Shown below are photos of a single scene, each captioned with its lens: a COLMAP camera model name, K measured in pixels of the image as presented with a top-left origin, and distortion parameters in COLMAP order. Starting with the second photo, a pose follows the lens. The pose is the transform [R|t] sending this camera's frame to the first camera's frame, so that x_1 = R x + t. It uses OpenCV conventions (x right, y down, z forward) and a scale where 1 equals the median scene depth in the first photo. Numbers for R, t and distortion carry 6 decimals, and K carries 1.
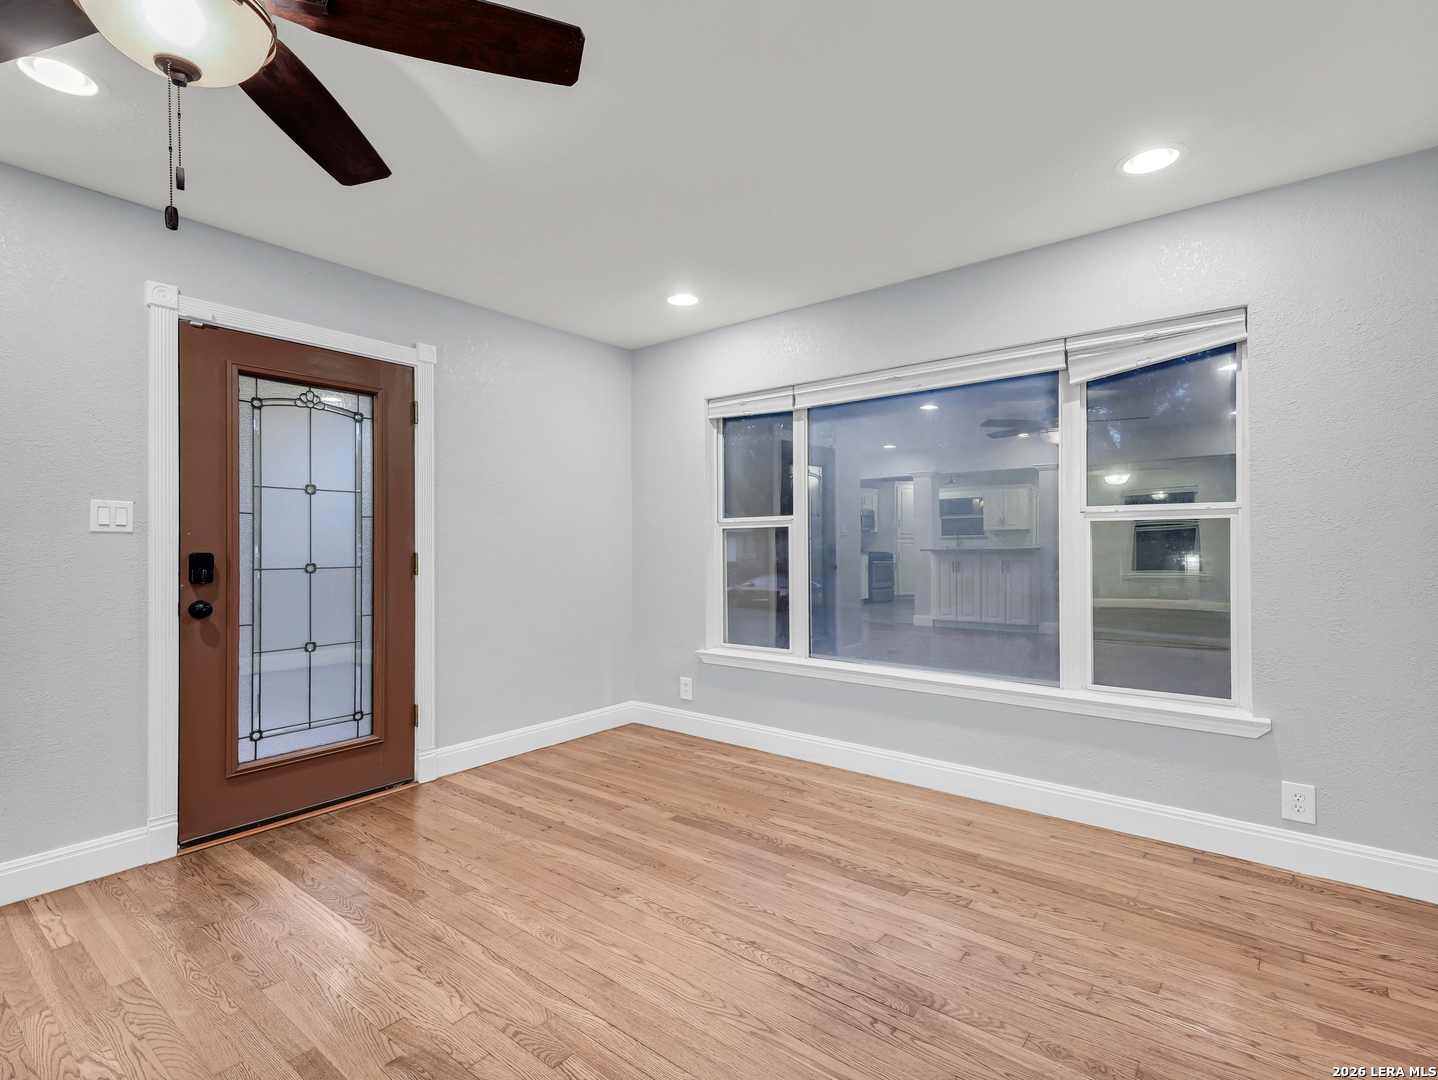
lens RADIAL K [[663.4, 0, 709.0], [0, 663.4, 542.5], [0, 0, 1]] dist [0.008674, -0.004219]
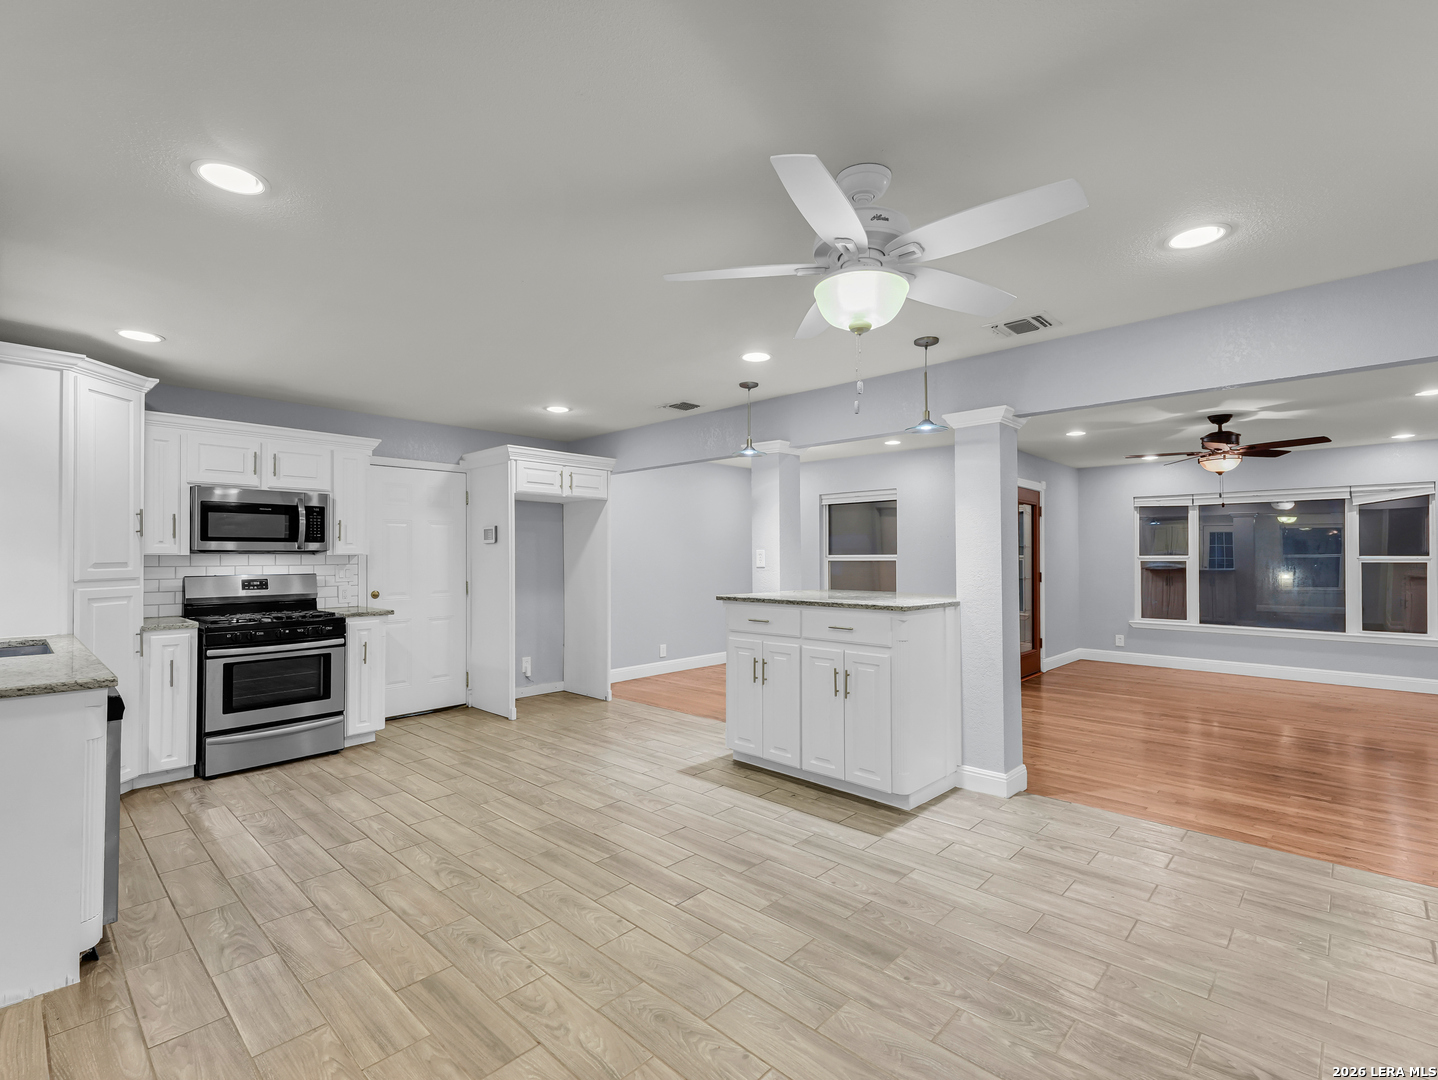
lens RADIAL K [[663.4, 0, 726.1], [0, 663.4, 567.8], [0, 0, 1]] dist [0.008674, -0.004219]
pose [[0.998094, 0.007951, -0.061205, -1.217825], [-0.006861, 0.999814, 0.018006, -0.032691], [0.061337, -0.017552, 0.997963, -1.197550]]
